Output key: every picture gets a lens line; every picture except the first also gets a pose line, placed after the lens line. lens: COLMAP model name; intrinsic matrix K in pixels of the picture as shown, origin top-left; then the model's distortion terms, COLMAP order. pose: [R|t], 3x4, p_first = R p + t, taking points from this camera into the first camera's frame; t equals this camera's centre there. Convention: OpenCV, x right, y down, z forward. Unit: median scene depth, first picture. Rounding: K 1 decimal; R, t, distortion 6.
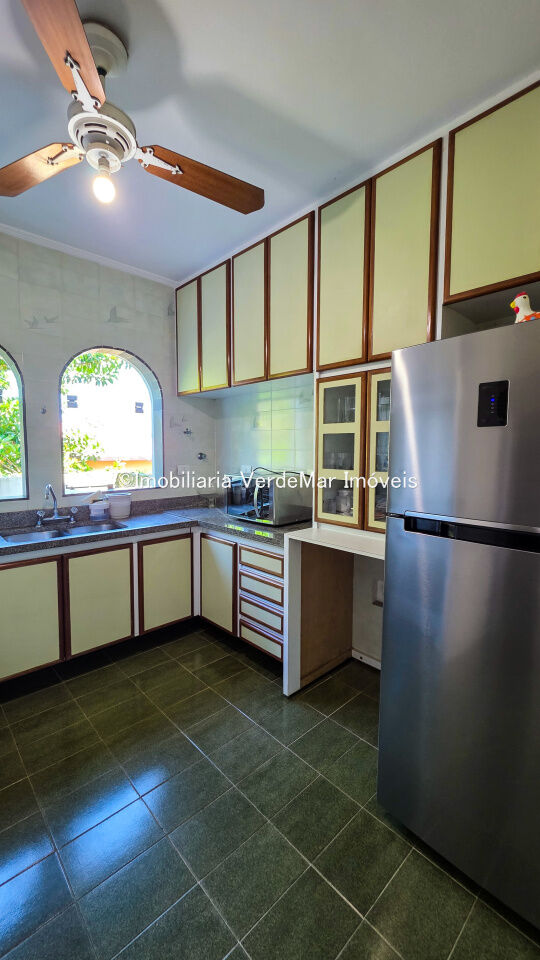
lens RADIAL K [[390.2, 0, 266.1], [0, 390.2, 479.1], [0, 0, 1]] dist [0.011562, -0.002210]
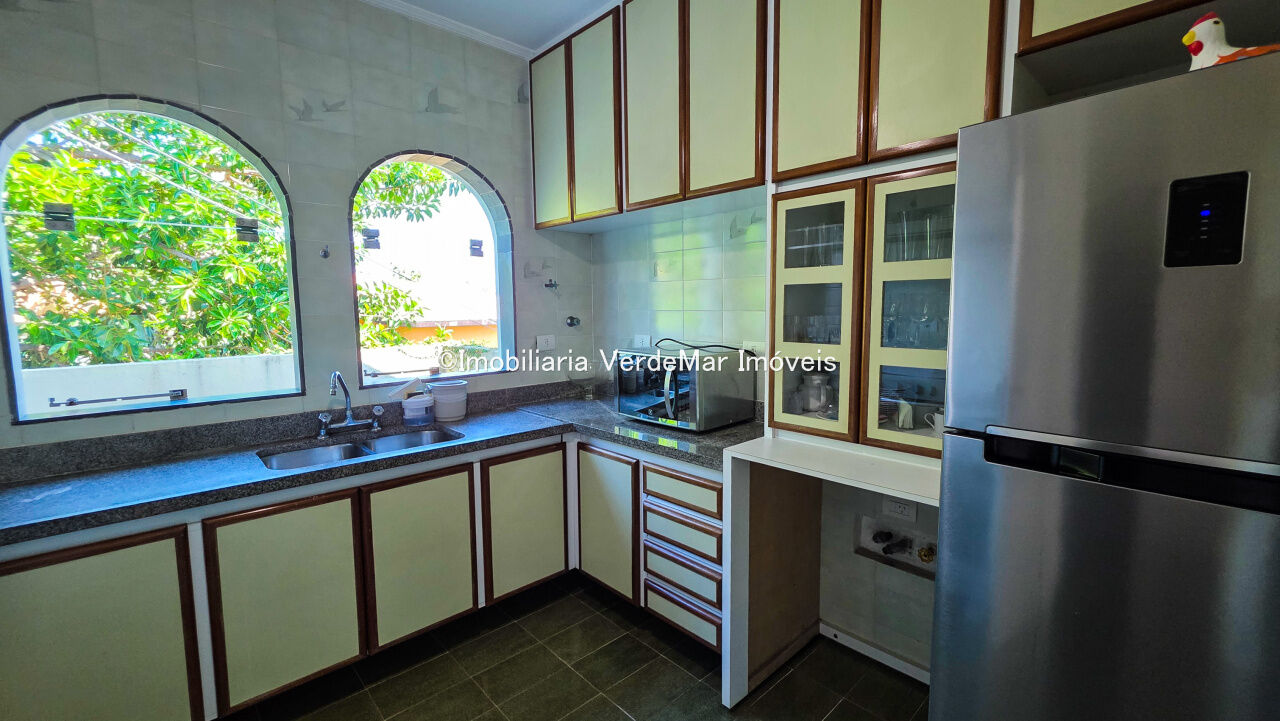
lens RADIAL K [[518.9, 0, 645.0], [0, 518.9, 357.7], [0, 0, 1]] dist [0.007160, -0.000380]
pose [[0.999821, -0.013837, 0.012926, -0.072481], [0.013556, 0.999675, 0.021601, -0.019575], [-0.013221, -0.021422, 0.999683, 0.163616]]
